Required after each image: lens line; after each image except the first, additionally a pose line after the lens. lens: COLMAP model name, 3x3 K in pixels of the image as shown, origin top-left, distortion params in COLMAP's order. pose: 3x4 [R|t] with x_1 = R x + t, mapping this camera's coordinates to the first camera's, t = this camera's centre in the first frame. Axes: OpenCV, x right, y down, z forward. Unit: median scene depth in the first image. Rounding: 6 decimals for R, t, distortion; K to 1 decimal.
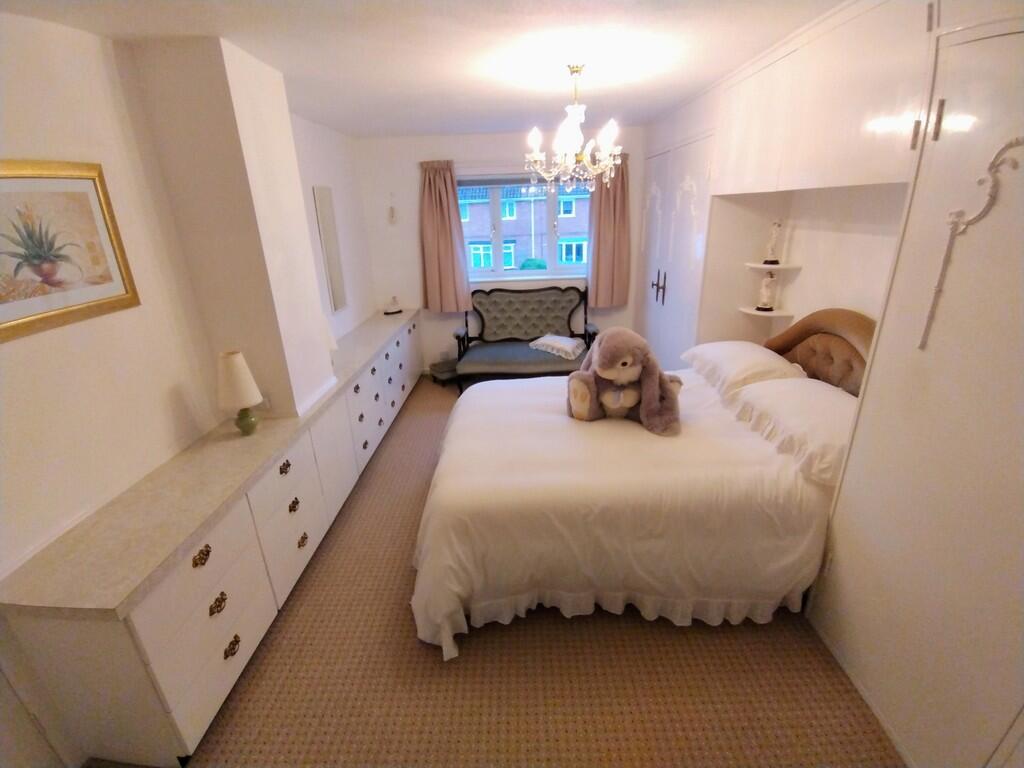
lens RADIAL K [[467.9, 0, 507.3], [0, 467.9, 388.3], [0, 0, 1]] dist [-0.010323, 0.000771]
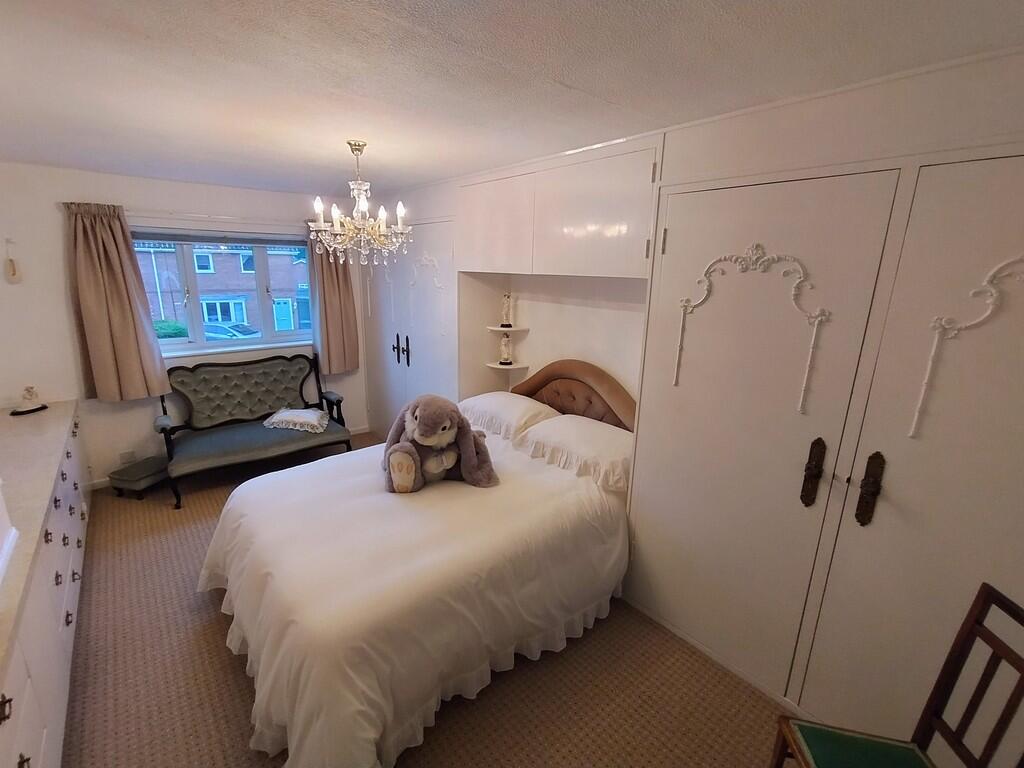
lens RADIAL K [[467.9, 0, 507.3], [0, 467.9, 388.3], [0, 0, 1]] dist [-0.010323, 0.000771]
pose [[0.756476, -0.116586, 0.643546, -0.261350], [0.189639, 0.980811, -0.045232, -0.056694], [-0.625924, 0.156258, 0.764070, 0.090981]]
